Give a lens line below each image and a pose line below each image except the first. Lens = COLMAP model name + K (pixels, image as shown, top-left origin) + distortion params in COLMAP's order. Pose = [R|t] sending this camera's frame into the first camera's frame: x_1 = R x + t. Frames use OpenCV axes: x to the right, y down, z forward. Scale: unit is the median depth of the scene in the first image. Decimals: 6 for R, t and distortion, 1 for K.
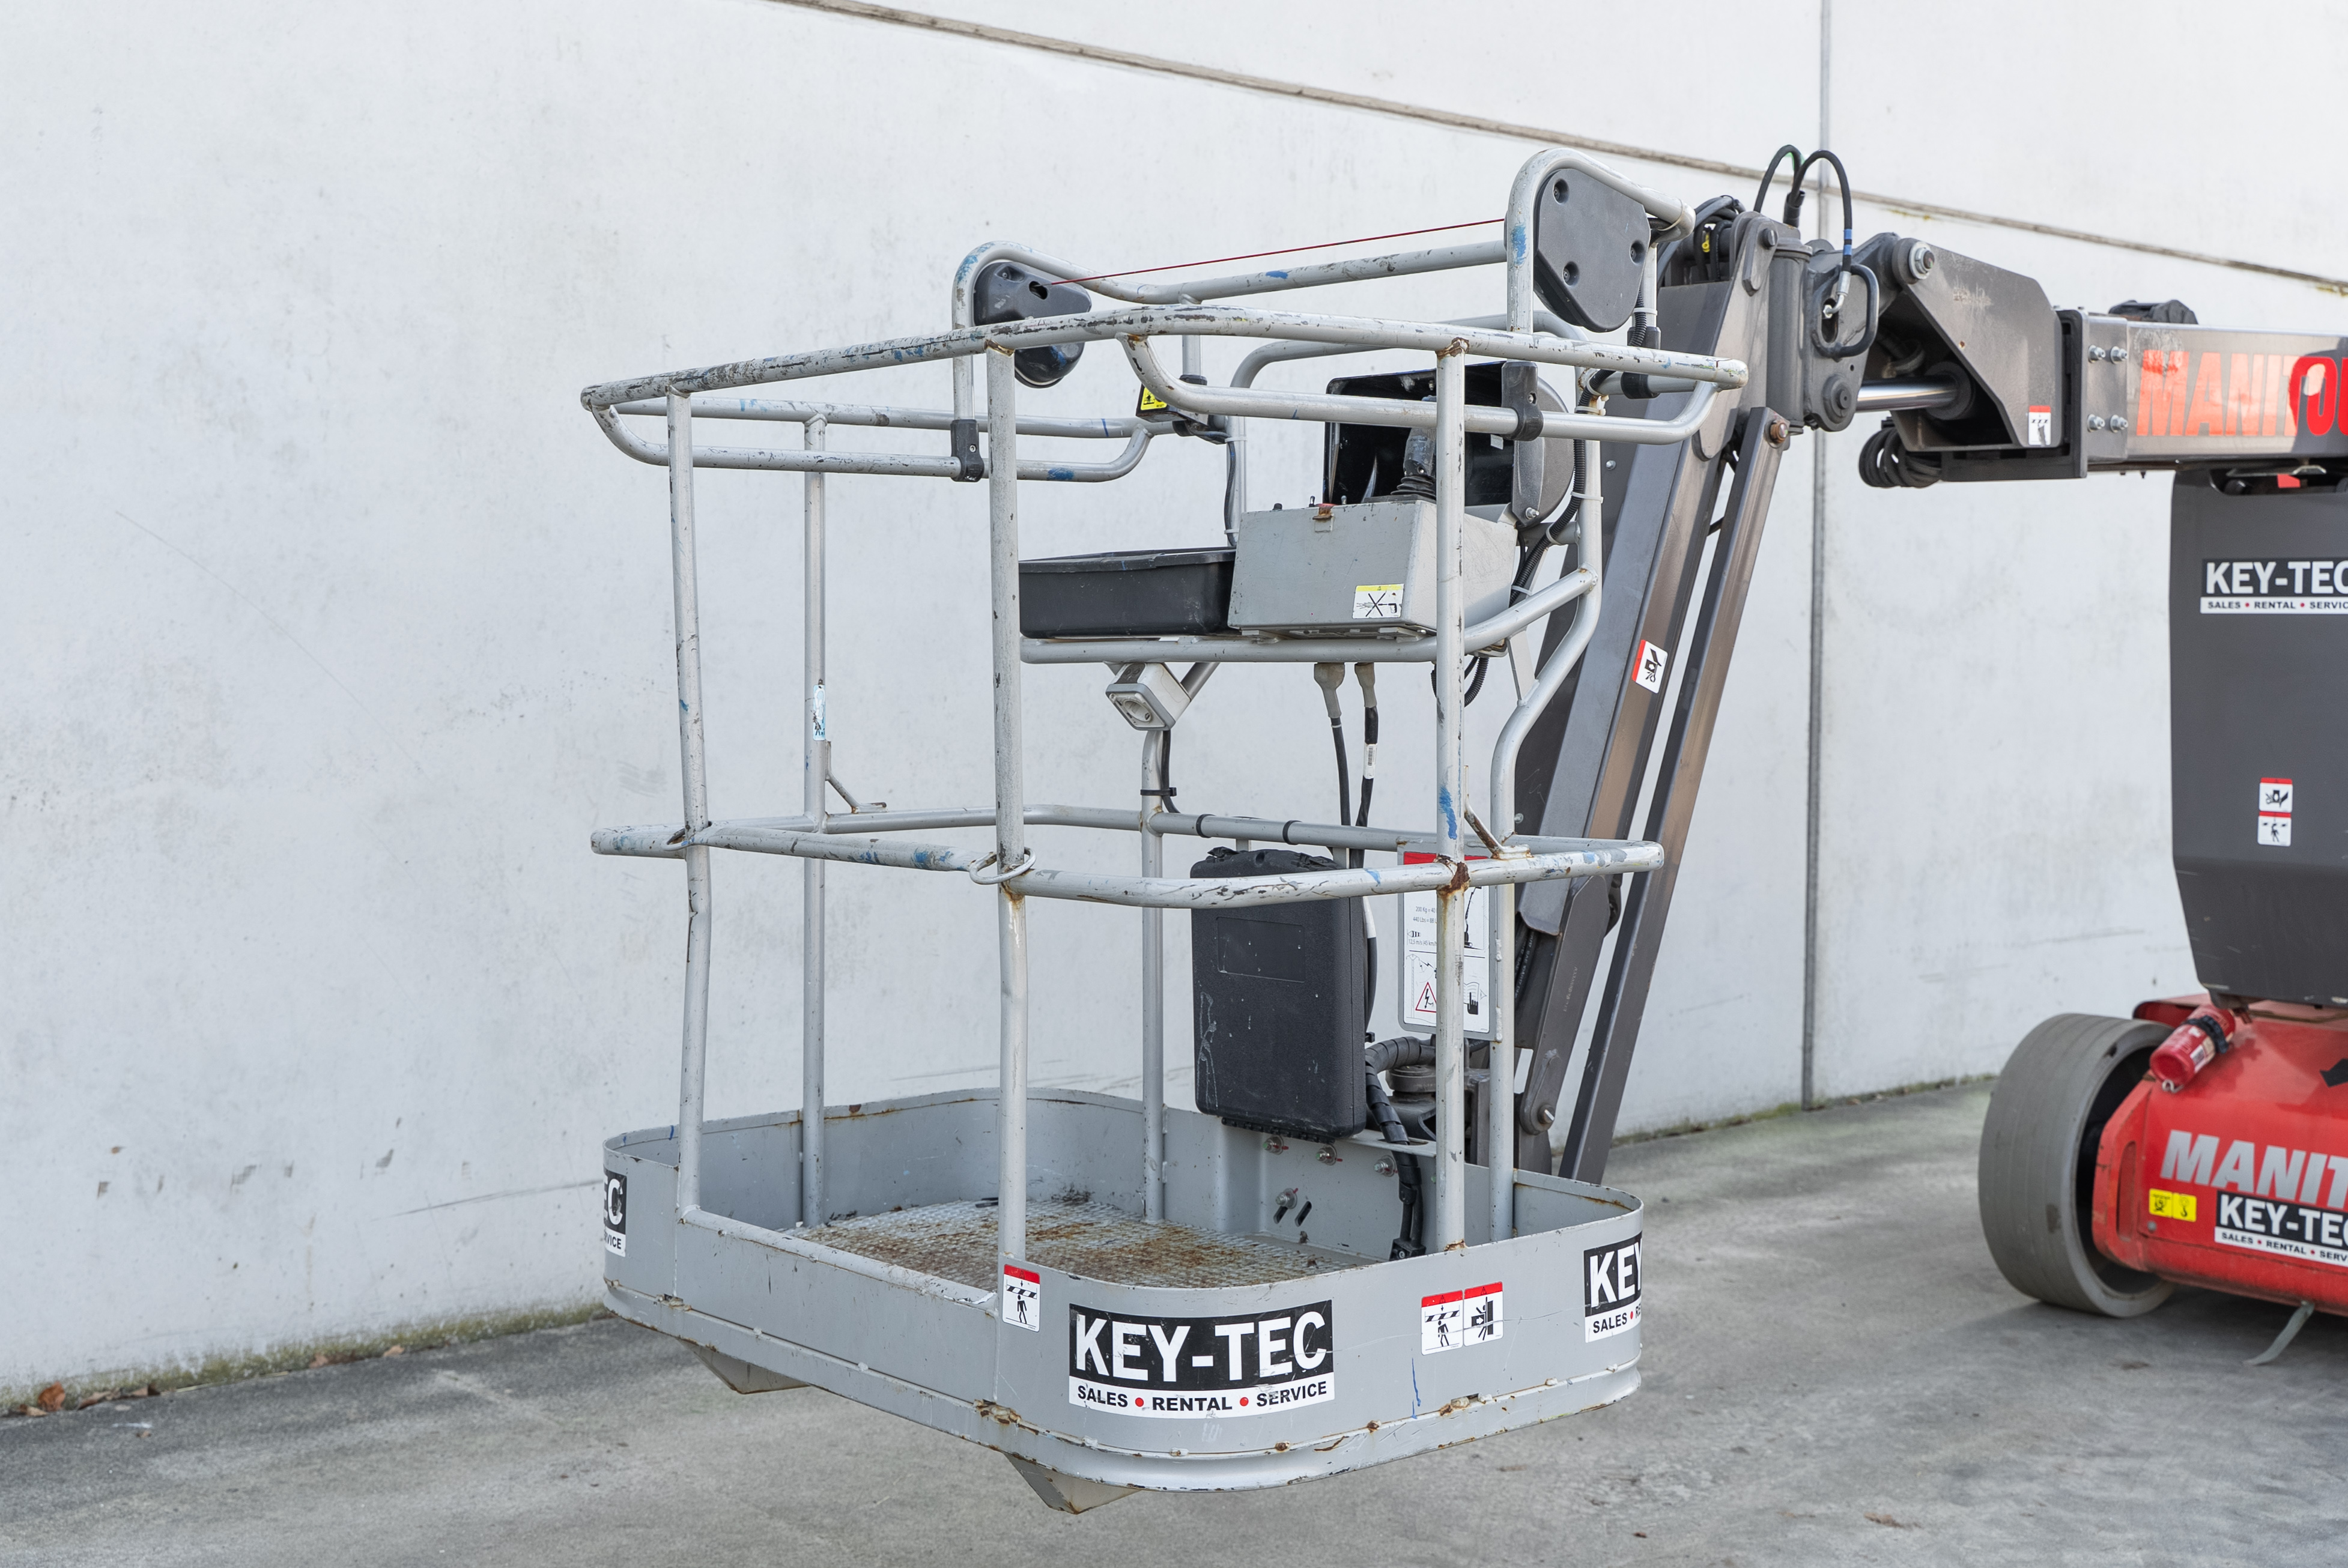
lens RADIAL K [[2856.8, 0, 1075.6], [0, 2856.8, 736.6], [0, 0, 1]] dist [-0.002294, 0.010703]
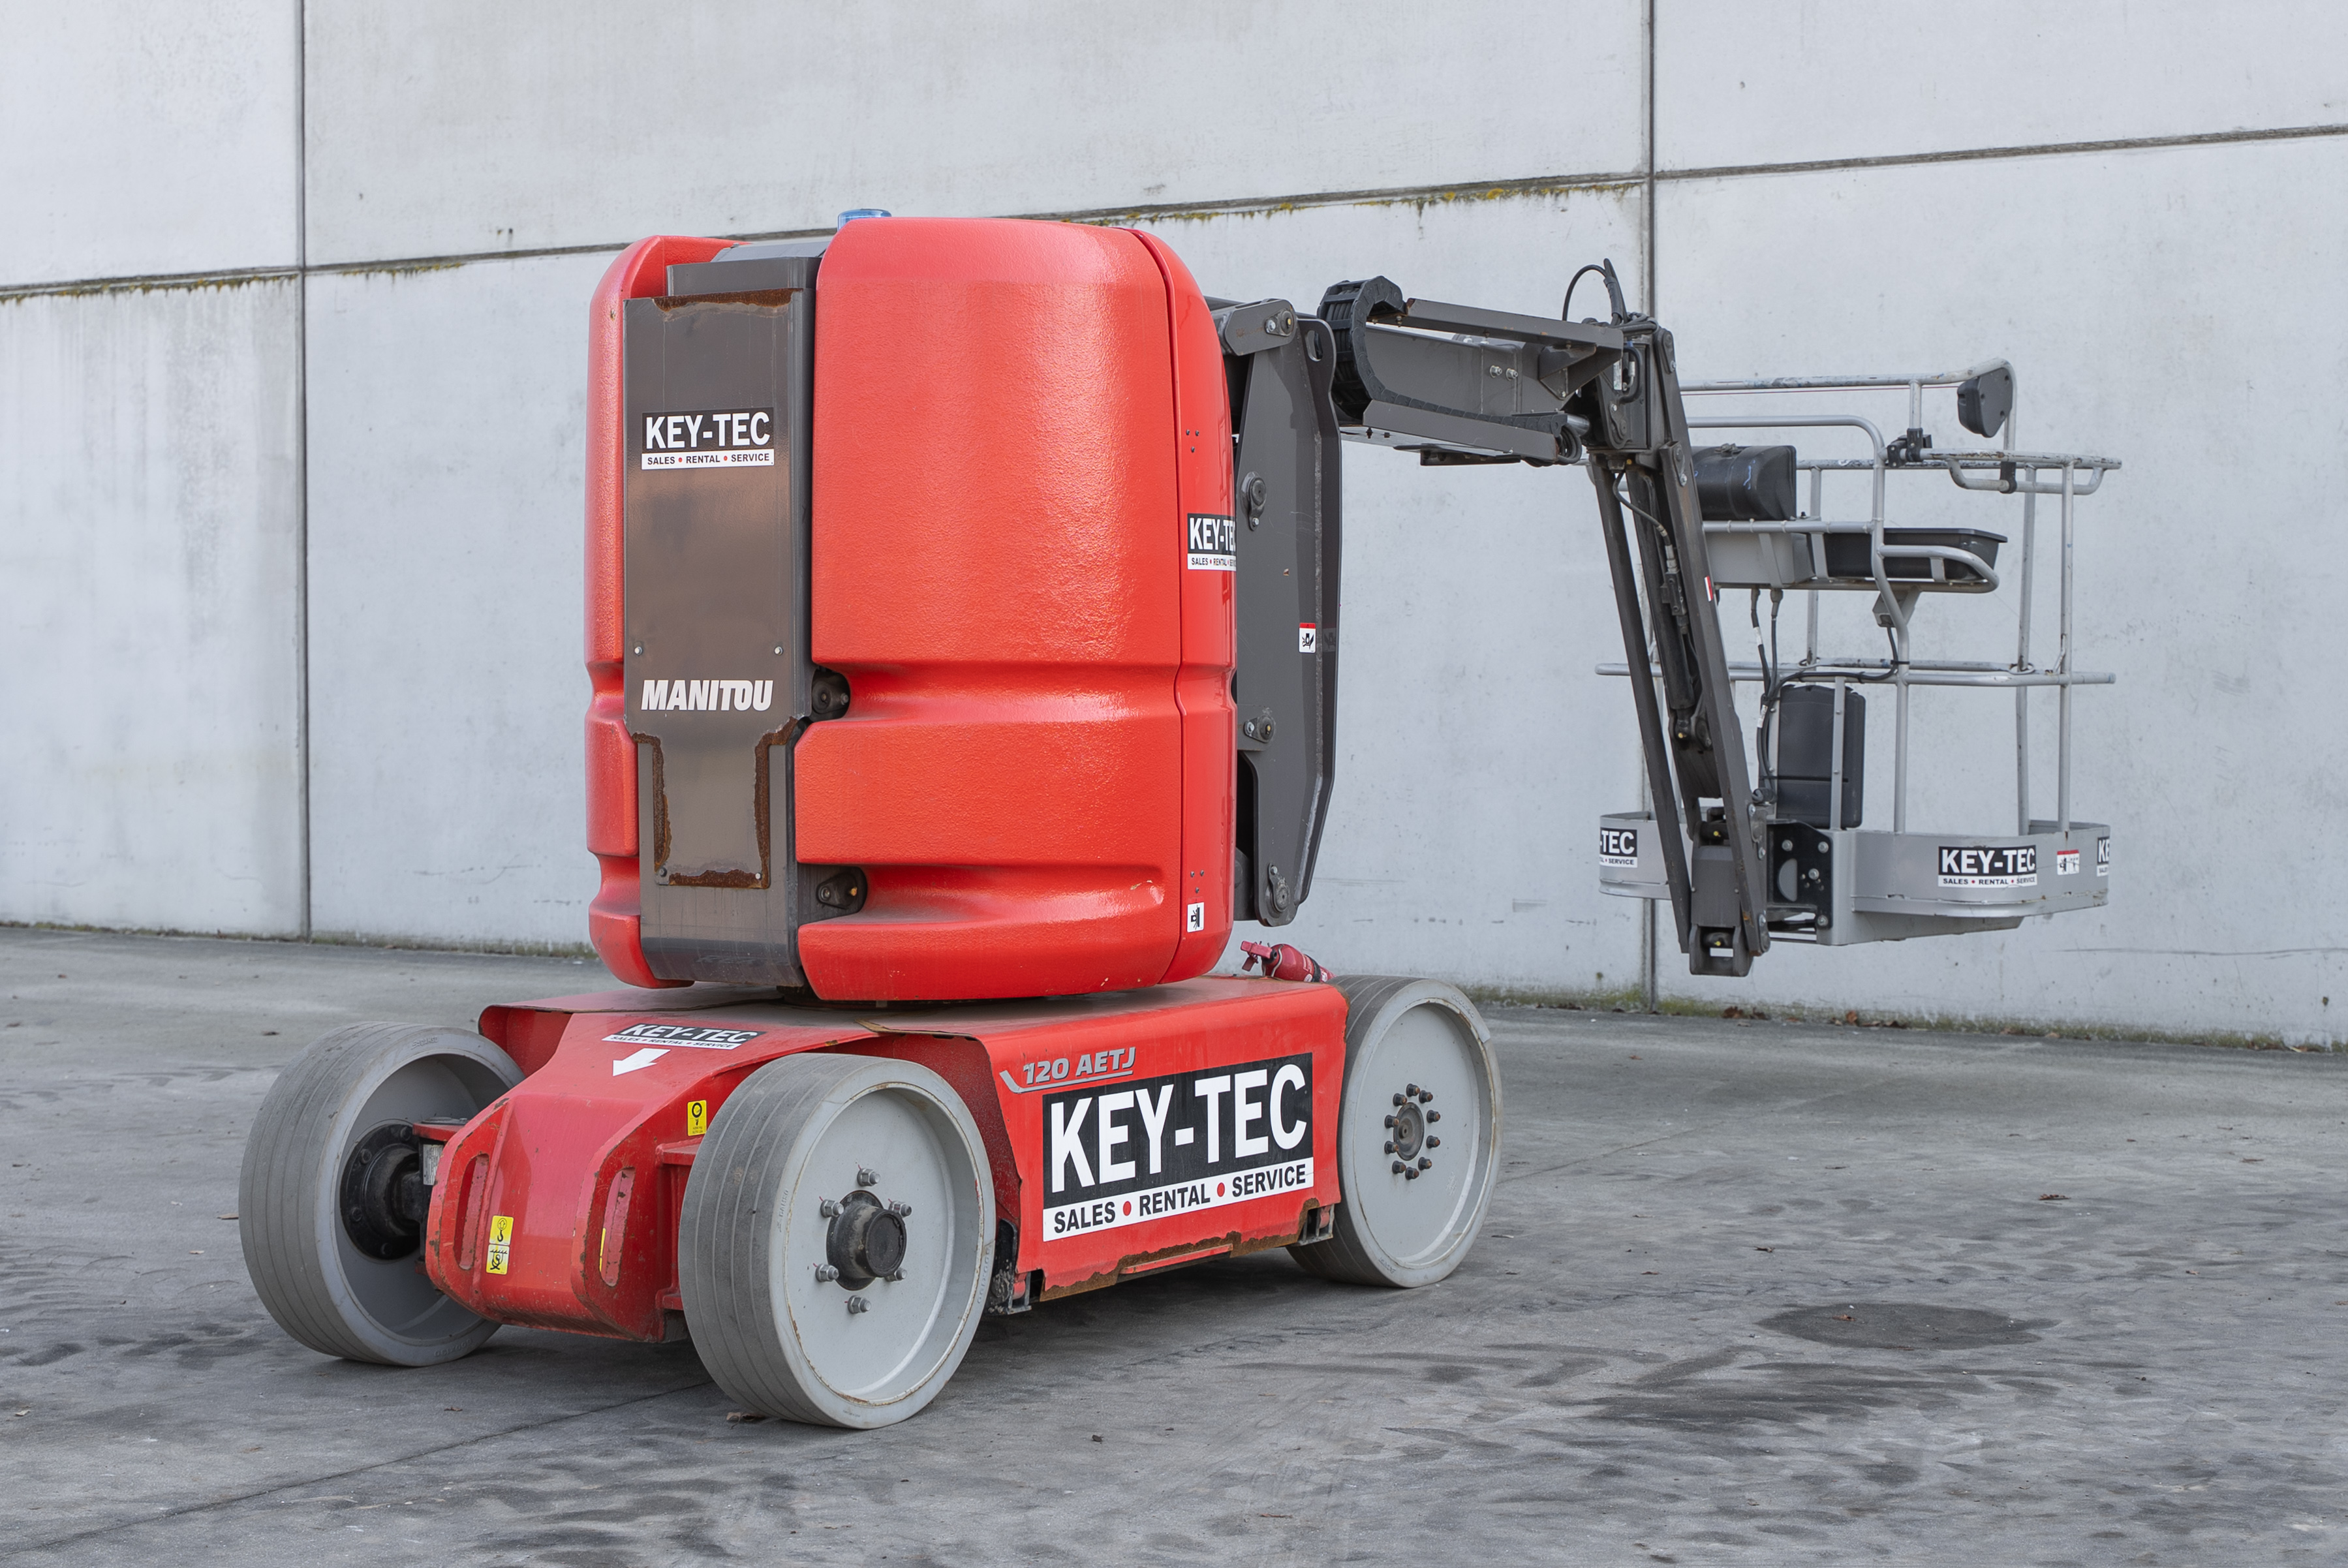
lens RADIAL K [[4186.5, 0, 1171.6], [0, 4186.5, 722.7], [0, 0, 1]] dist [0.001389, -0.039426]
pose [[0.285333, 0.012982, -0.958340, 1.925702], [-0.027939, 0.999596, 0.005222, 0.042801], [0.958021, 0.025285, 0.285581, -0.151725]]
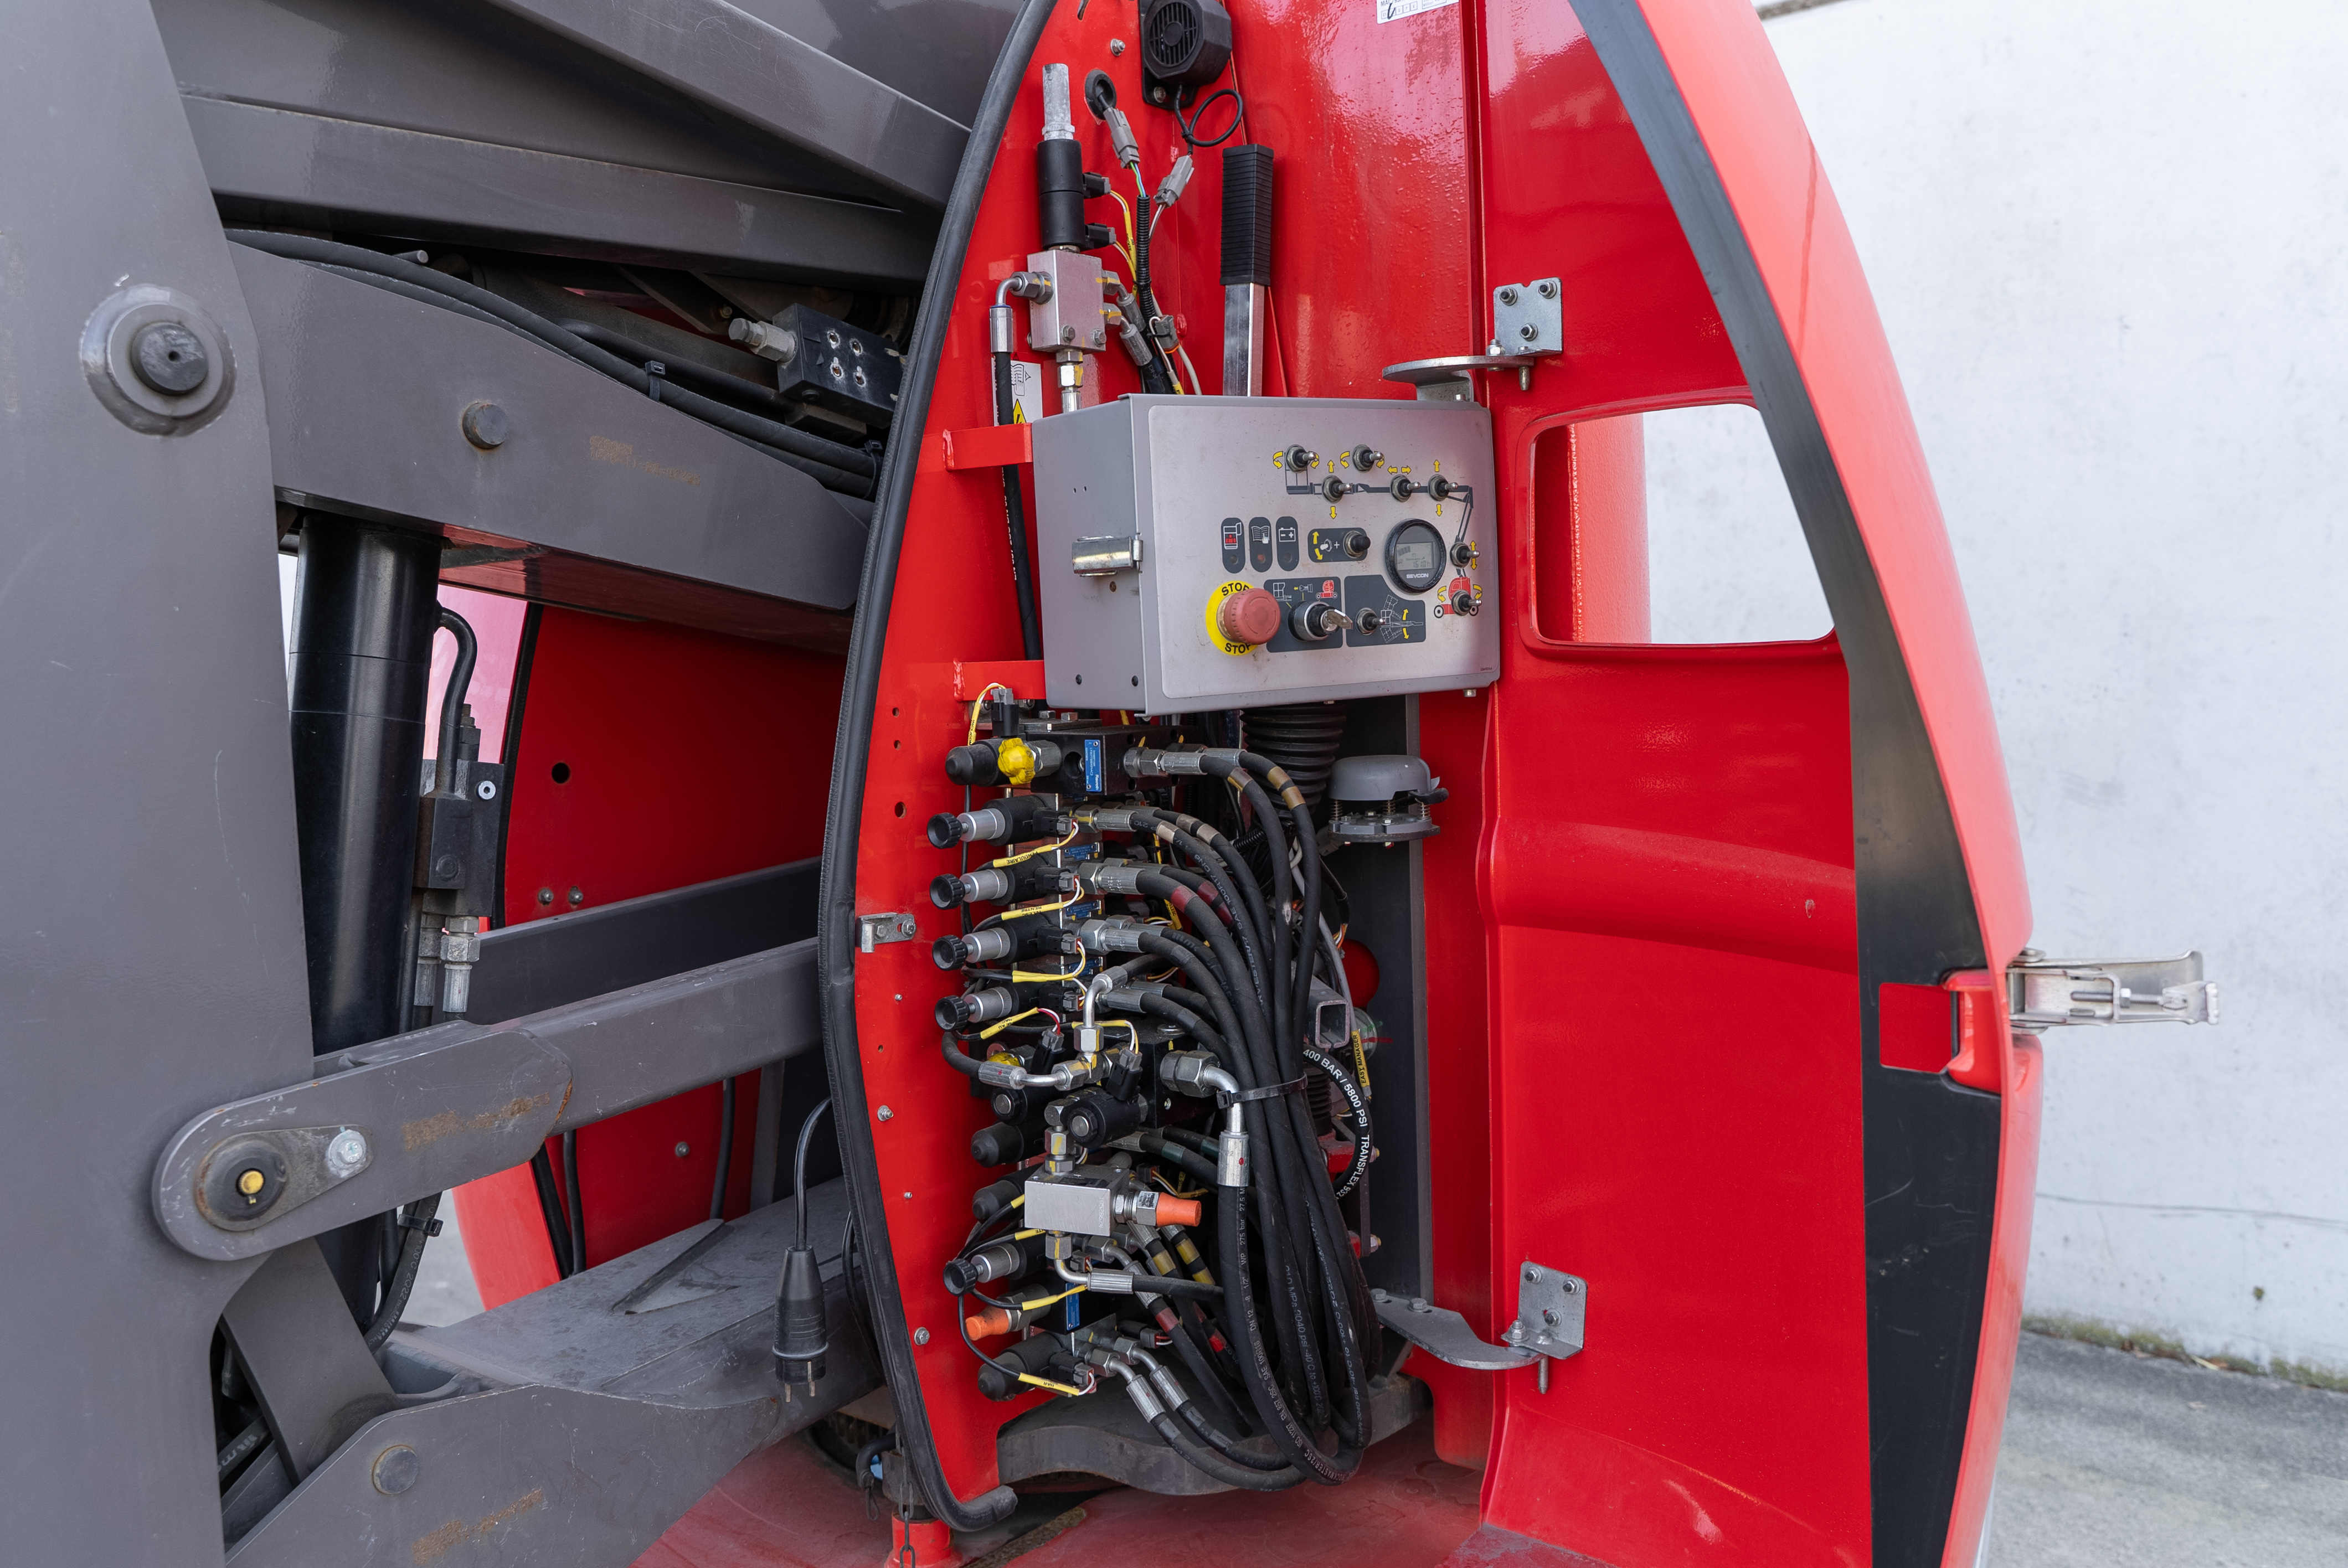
lens RADIAL K [[1865.3, 0, 1174.0], [0, 1865.3, 784.0], [0, 0, 1]] dist [0.004767, -0.008753]
pose [[0.177519, 0.043225, -0.983168, 0.445134], [-0.005621, 0.999063, 0.042909, -0.013588], [0.984101, -0.002091, 0.177595, 0.642504]]
